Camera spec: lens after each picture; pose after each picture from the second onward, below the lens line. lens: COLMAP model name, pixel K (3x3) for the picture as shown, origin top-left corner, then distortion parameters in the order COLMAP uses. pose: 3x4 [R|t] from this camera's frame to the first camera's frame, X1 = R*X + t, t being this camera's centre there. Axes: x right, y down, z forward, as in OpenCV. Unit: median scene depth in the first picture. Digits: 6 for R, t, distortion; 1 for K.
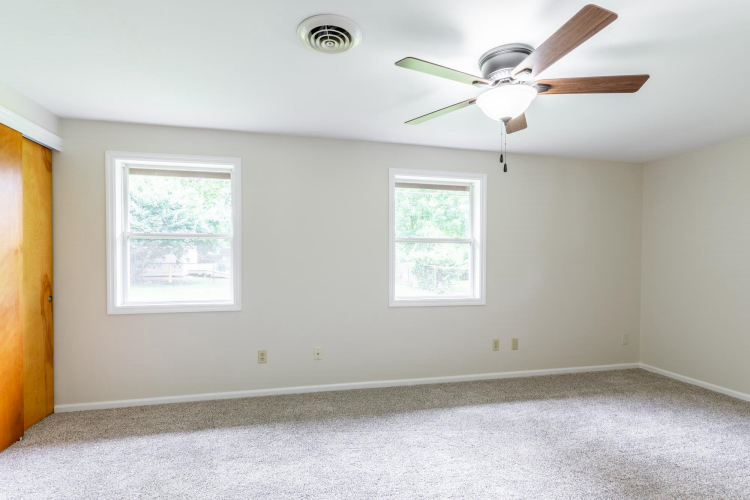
lens RADIAL K [[364.6, 0, 358.9], [0, 364.6, 261.8], [0, 0, 1]] dist [-0.001489, -0.000162]
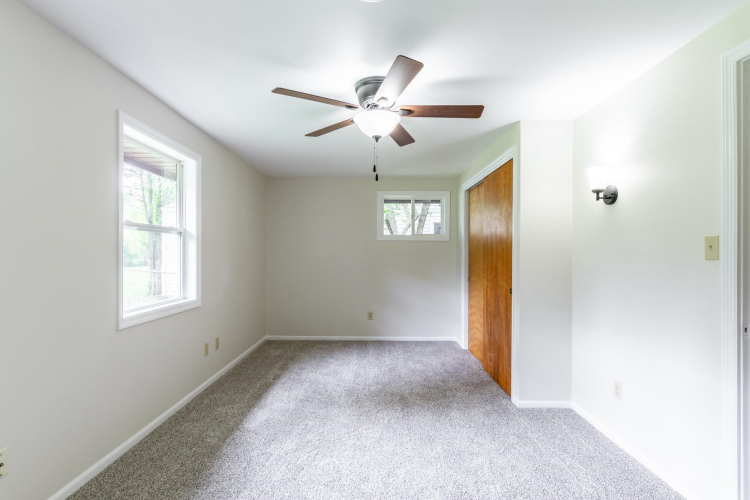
lens RADIAL K [[366.3, 0, 375.0], [0, 366.3, 250.0], [0, 0, 1]] dist [-0.002270, 0.001035]
pose [[0.215993, 0.001574, 0.976394, -0.522555], [0.007577, 0.999966, -0.003288, -0.011952], [-0.976366, 0.008108, 0.215973, 0.512719]]
